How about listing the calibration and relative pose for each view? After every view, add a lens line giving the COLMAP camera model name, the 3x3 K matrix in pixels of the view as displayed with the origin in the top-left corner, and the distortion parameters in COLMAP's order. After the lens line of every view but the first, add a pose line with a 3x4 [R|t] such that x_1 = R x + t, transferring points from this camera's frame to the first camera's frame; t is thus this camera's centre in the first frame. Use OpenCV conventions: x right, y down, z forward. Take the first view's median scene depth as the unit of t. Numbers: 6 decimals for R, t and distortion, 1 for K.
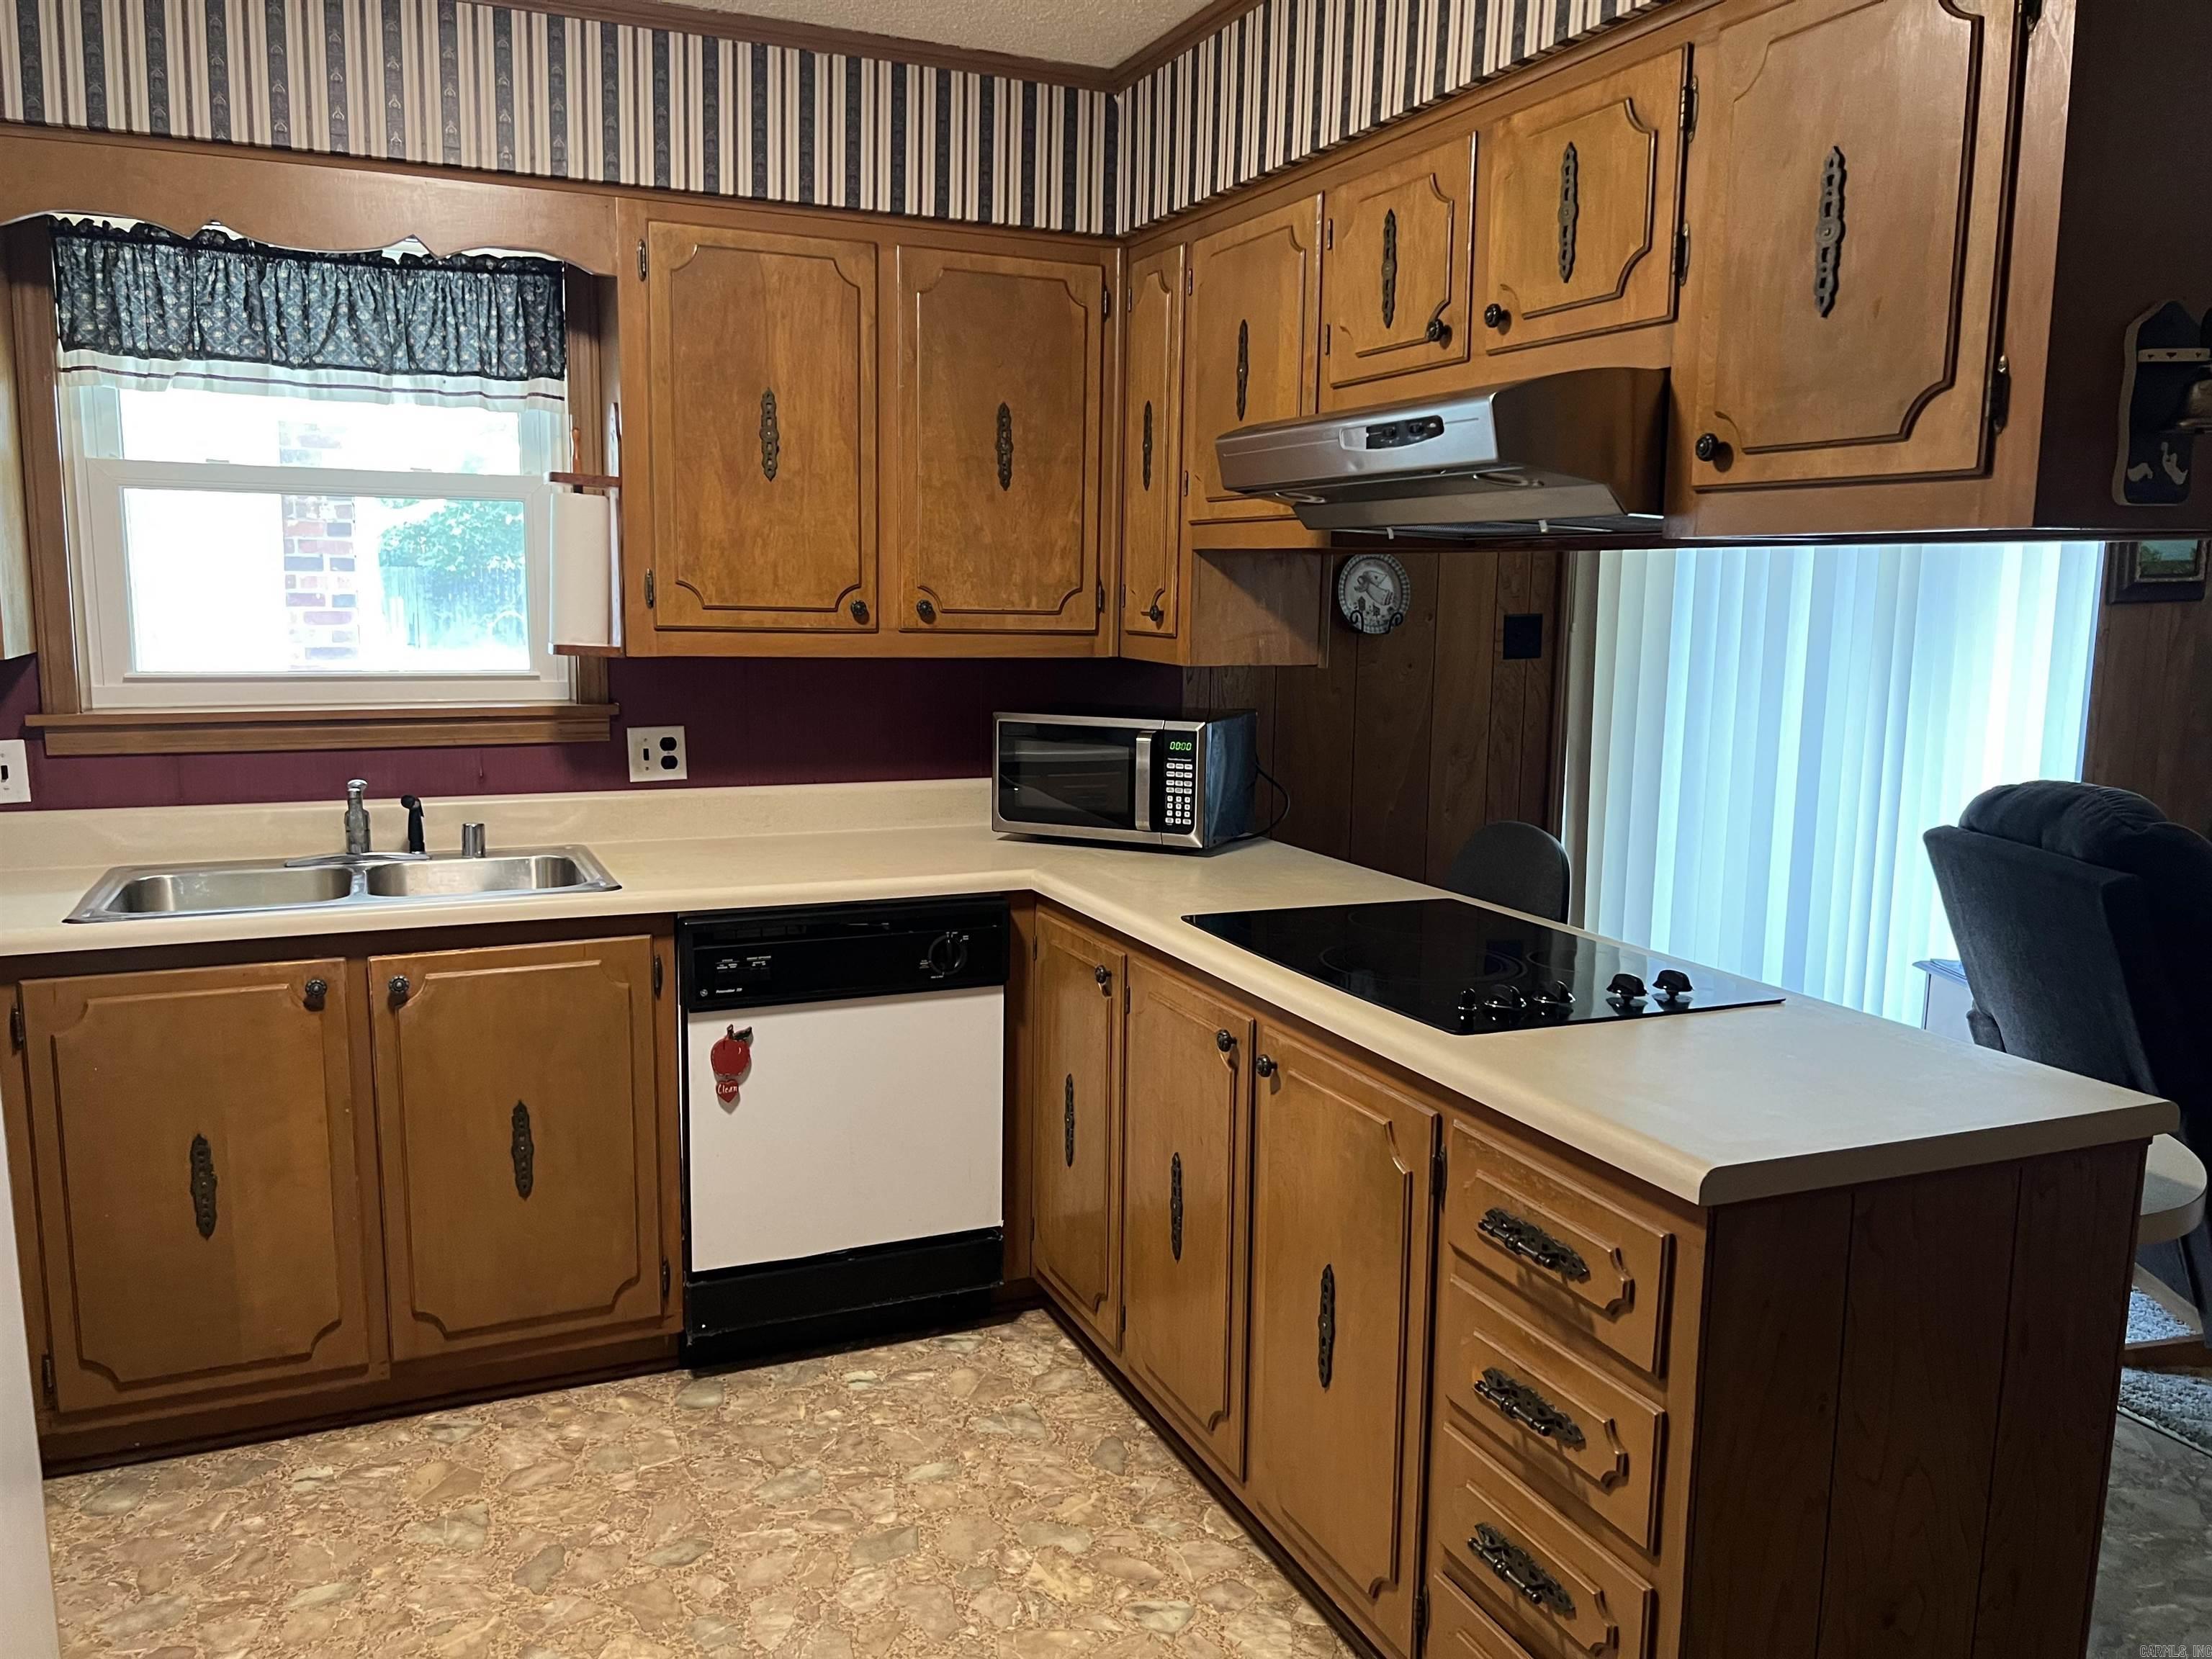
lens RADIAL K [[1669.1, 0, 1084.4], [0, 1669.1, 831.2], [0, 0, 1]] dist [0.089852, -0.110839]
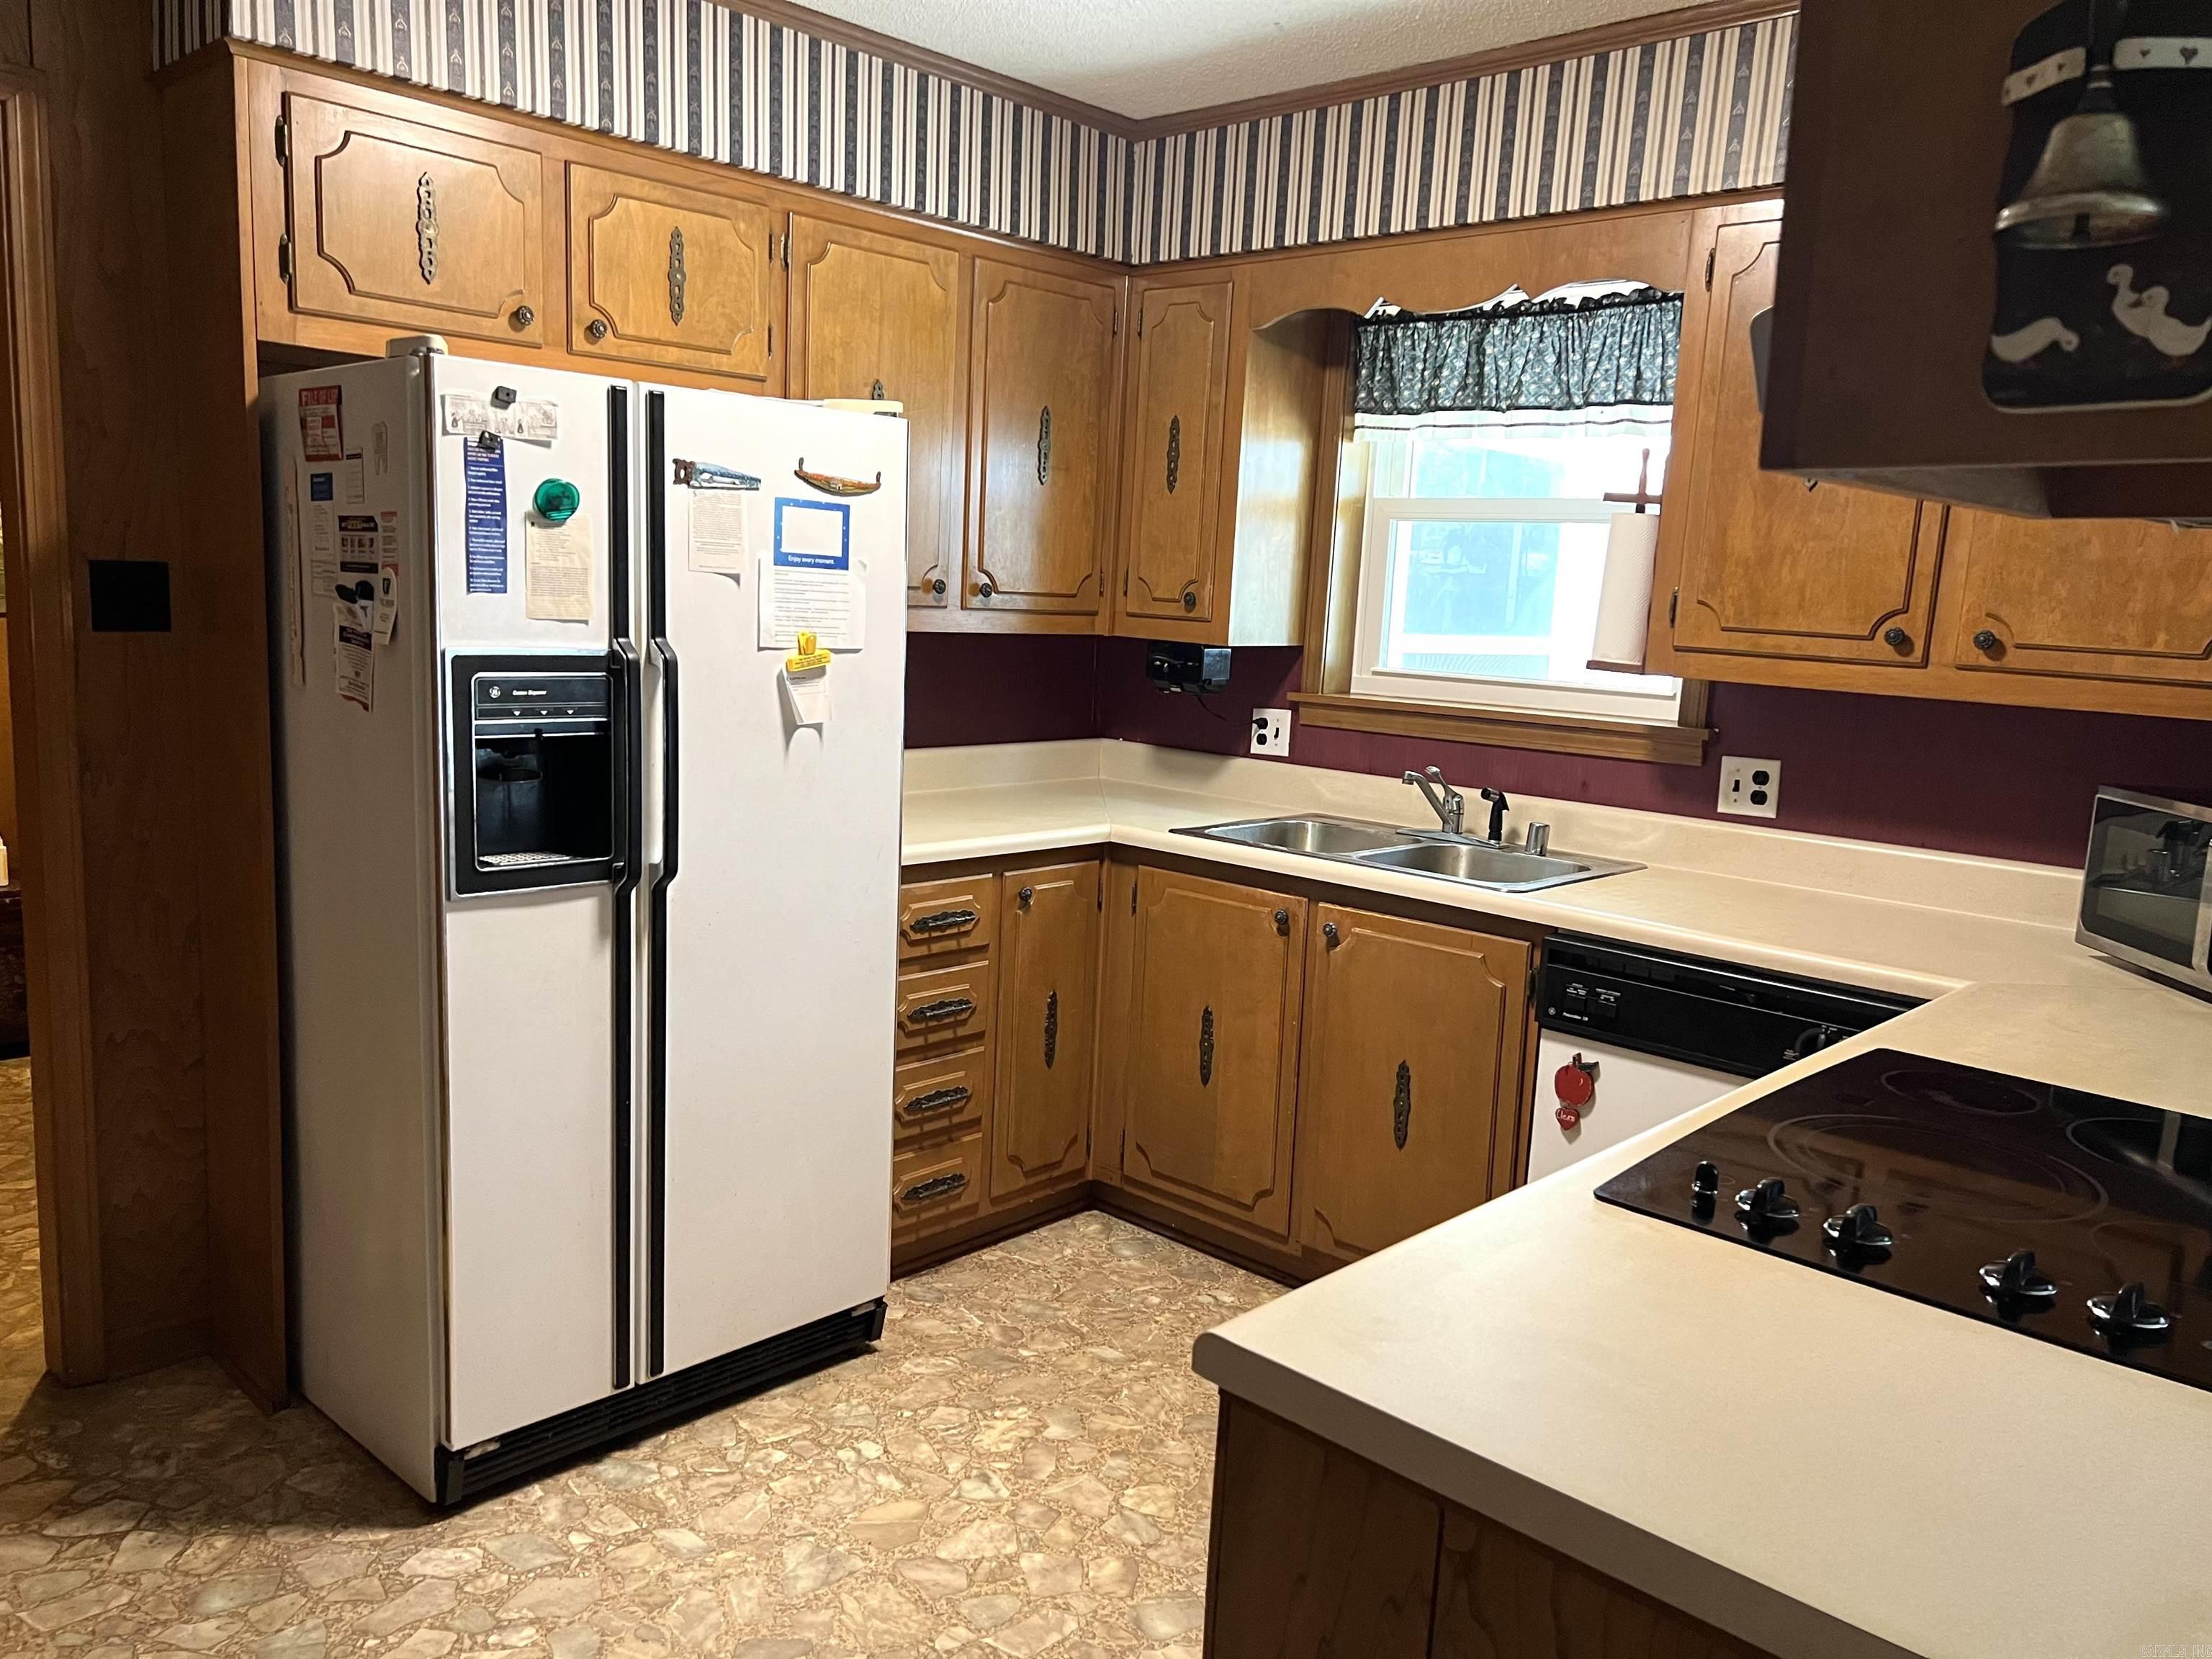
lens RADIAL K [[1670.2, 0, 1104.9], [0, 1670.2, 838.5], [0, 0, 1]] dist [0.069535, -0.062889]
pose [[0.403226, 0.149015, -0.902886, 0.507706], [-0.174878, 0.981017, 0.083810, -0.037313], [0.898235, 0.124101, 0.421631, 0.310770]]
